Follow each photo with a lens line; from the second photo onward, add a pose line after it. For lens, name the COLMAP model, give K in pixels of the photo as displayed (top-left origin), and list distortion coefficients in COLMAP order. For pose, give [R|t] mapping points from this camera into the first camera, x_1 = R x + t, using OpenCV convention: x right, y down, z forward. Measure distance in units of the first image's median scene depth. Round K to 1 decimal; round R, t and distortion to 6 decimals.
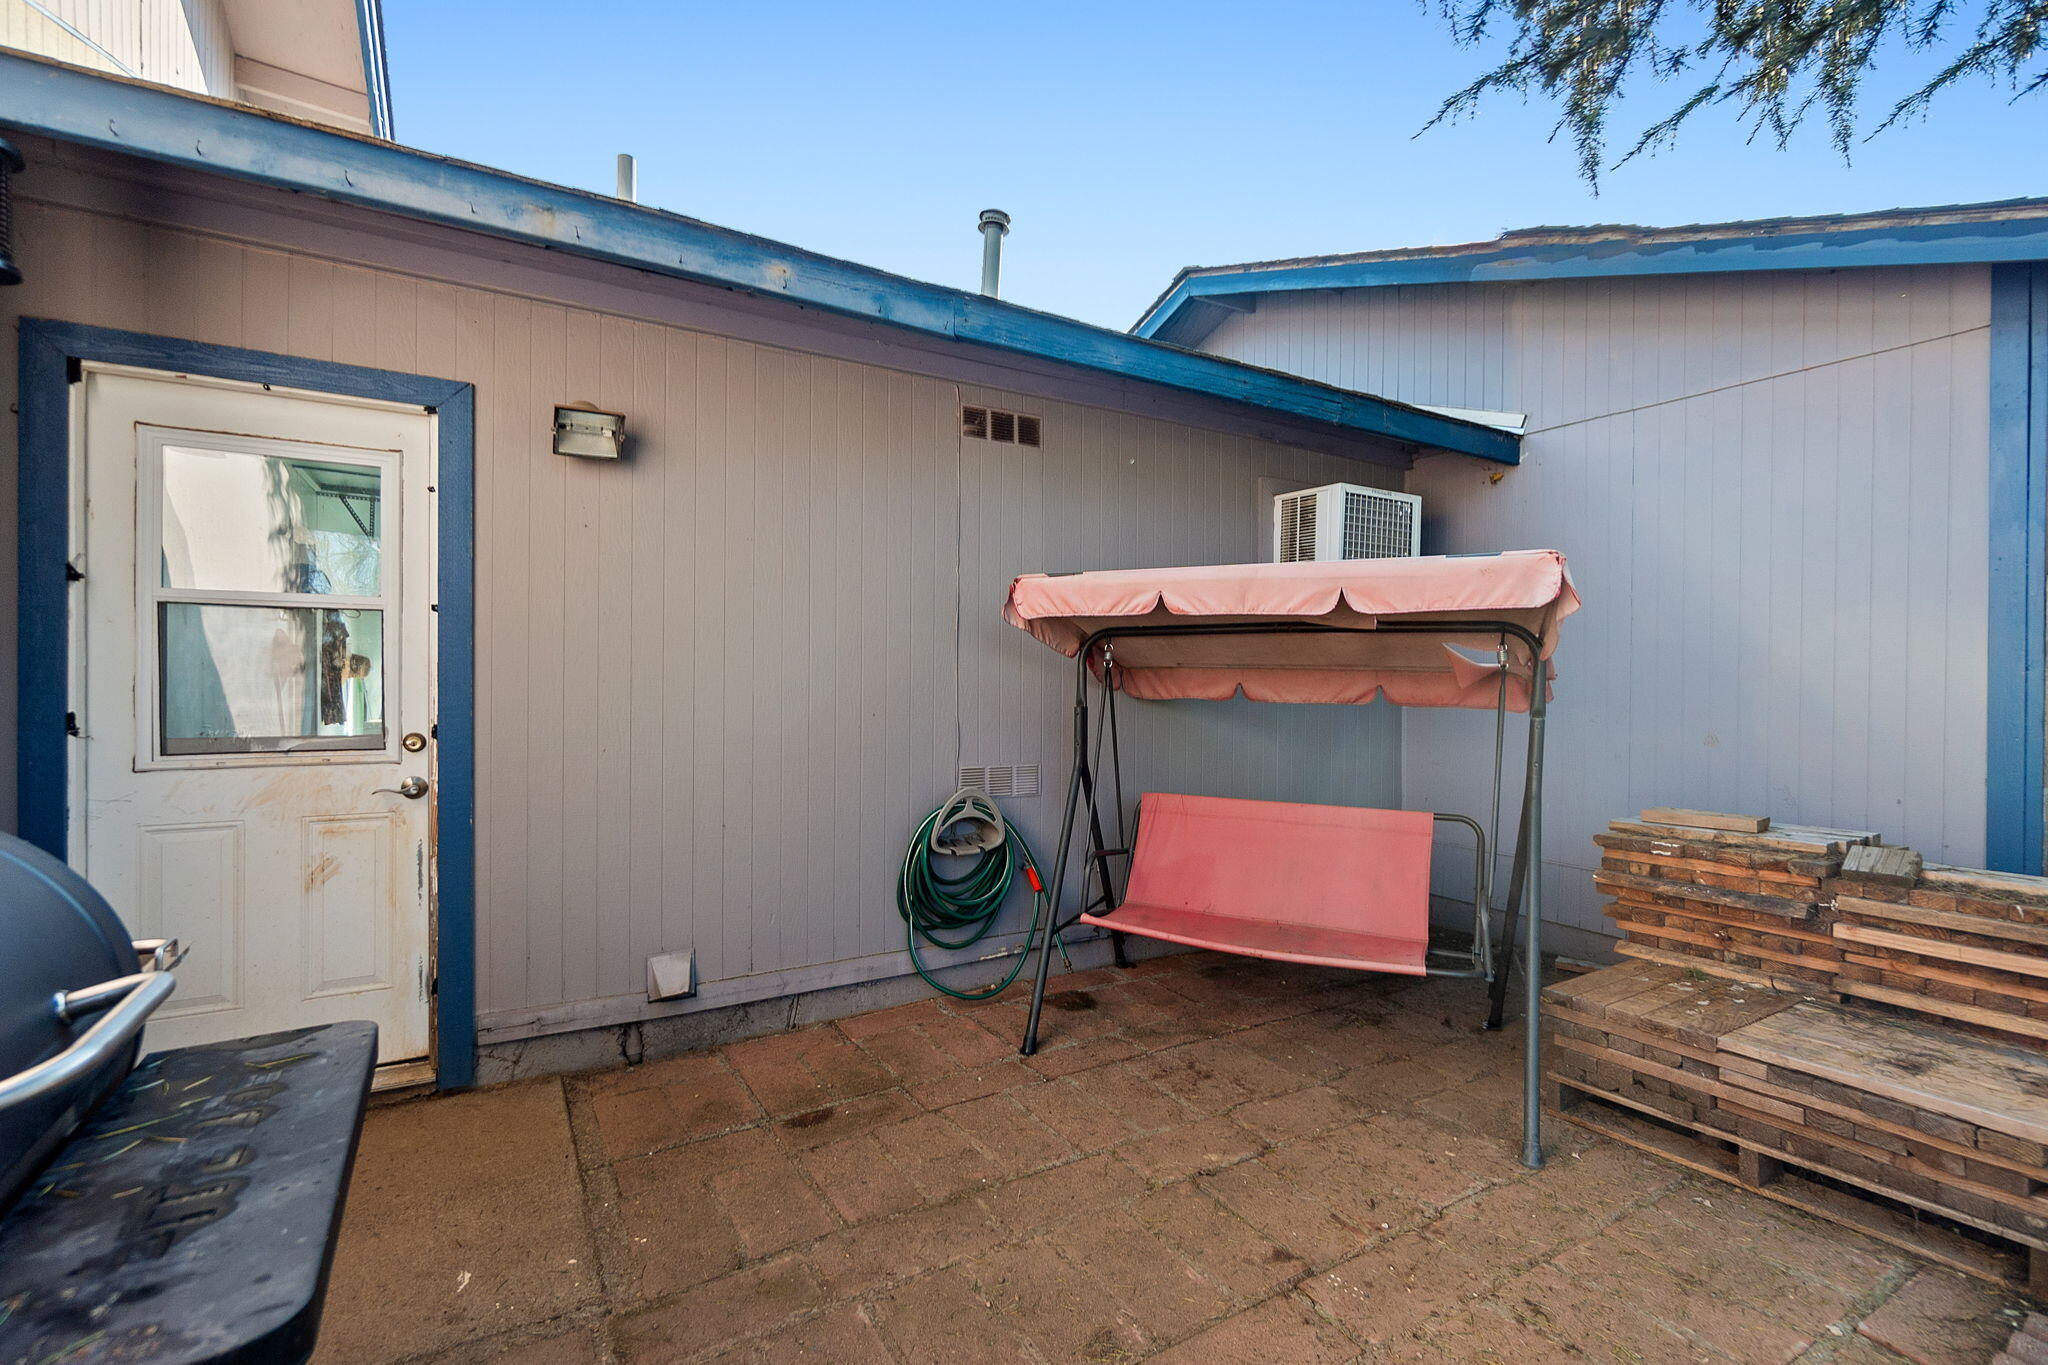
lens RADIAL K [[912.9, 0, 1007.4], [0, 912.9, 691.8], [0, 0, 1]] dist [-0.012023, 0.001311]
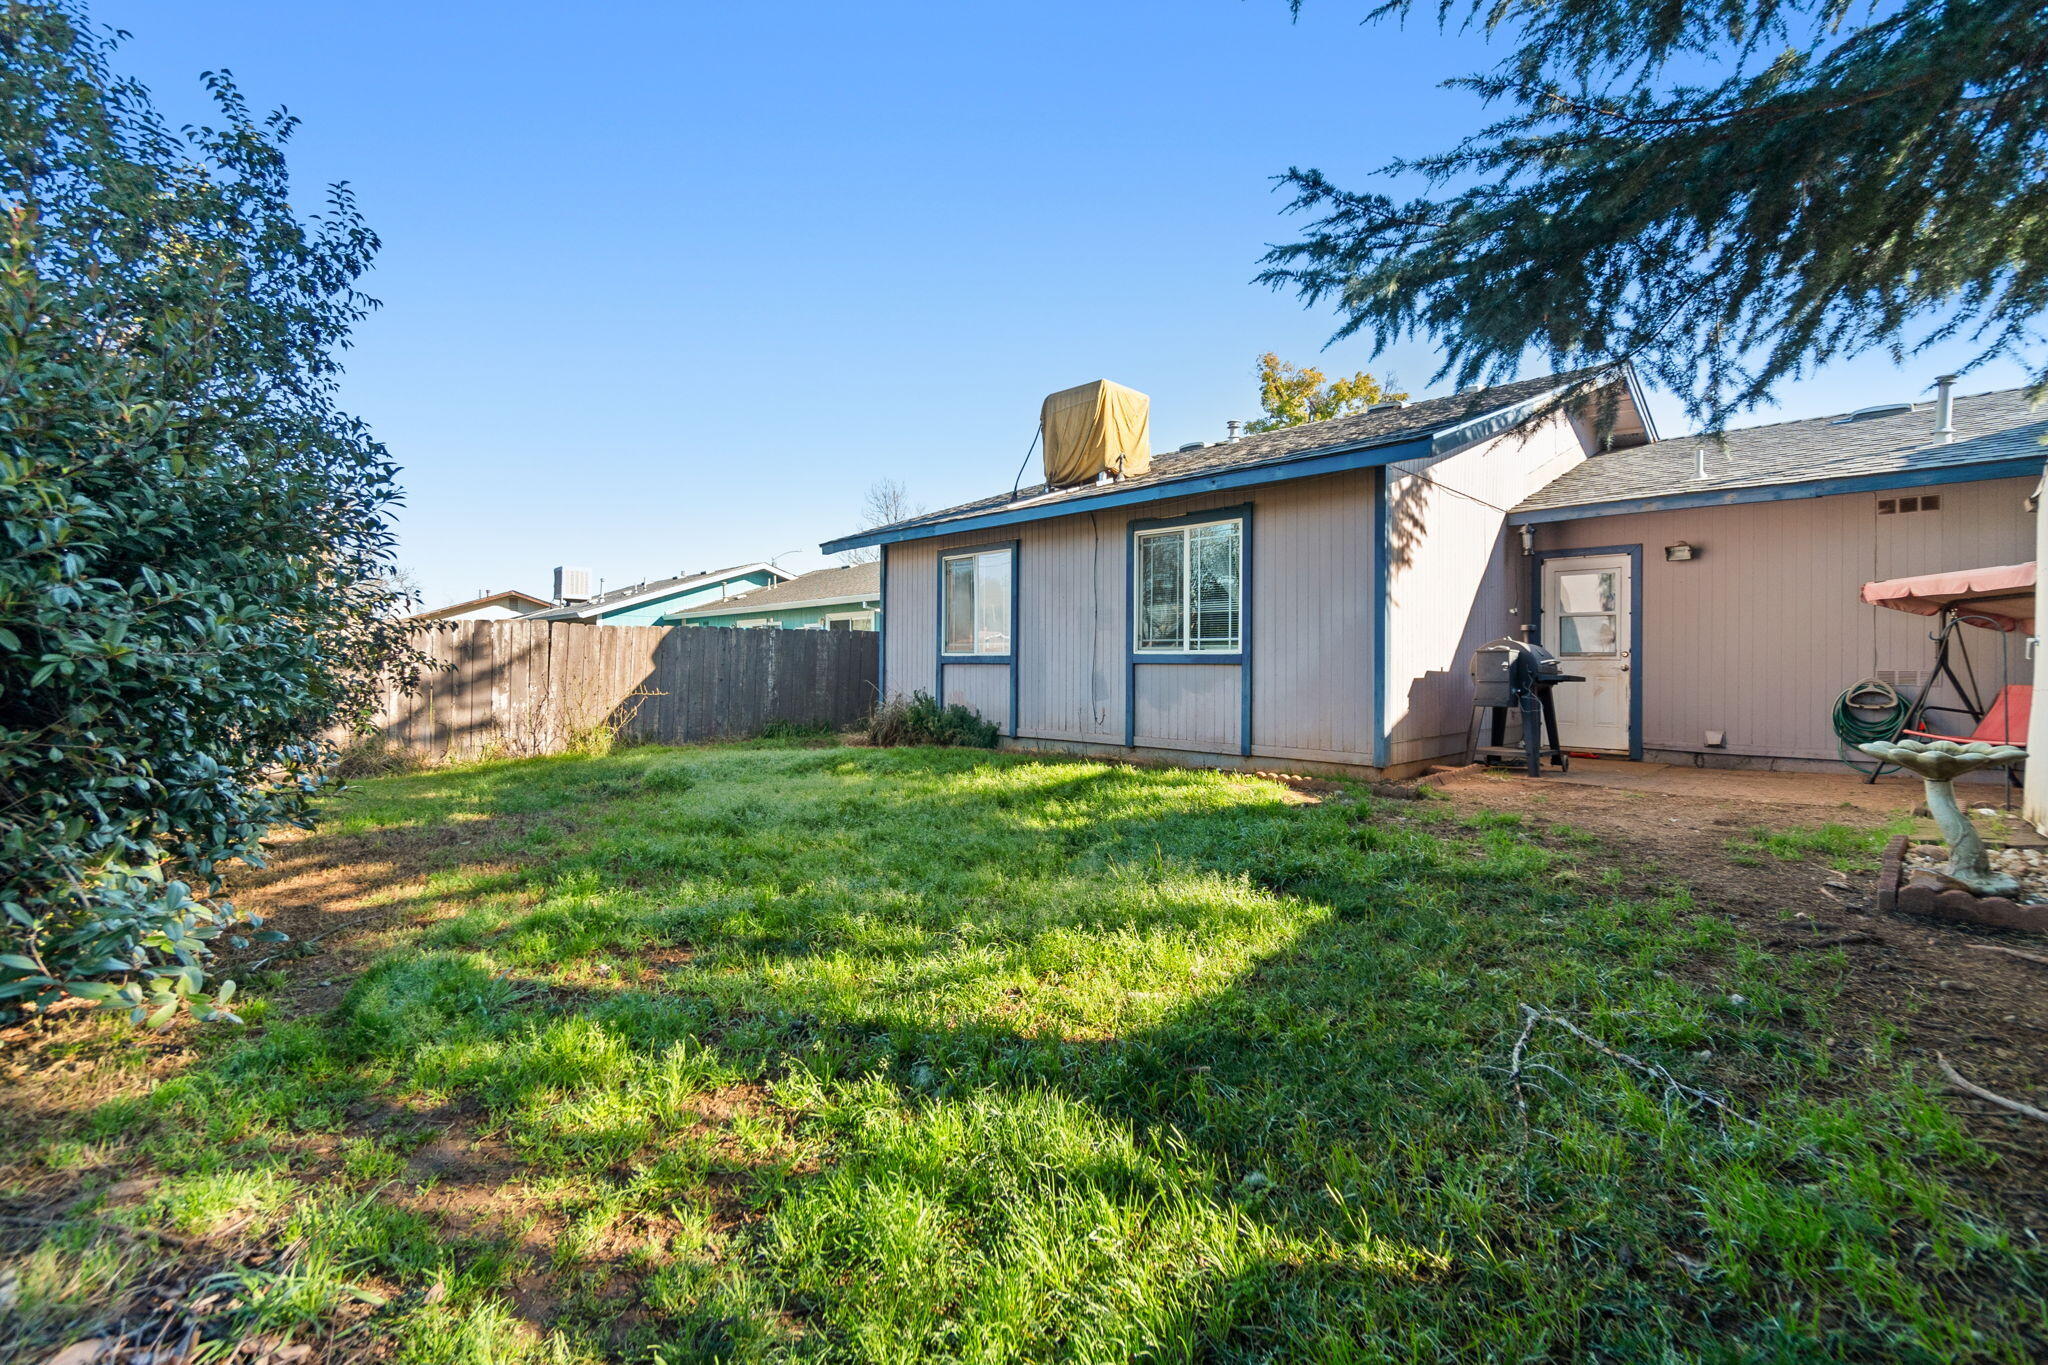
lens RADIAL K [[912.9, 0, 1017.7], [0, 912.9, 672.2], [0, 0, 1]] dist [-0.012023, 0.001311]
pose [[0.267037, 0.003615, -0.963680, 1.678211], [-0.008623, 0.999962, 0.001362, 0.119263], [0.963648, 0.007946, 0.267058, -1.739713]]
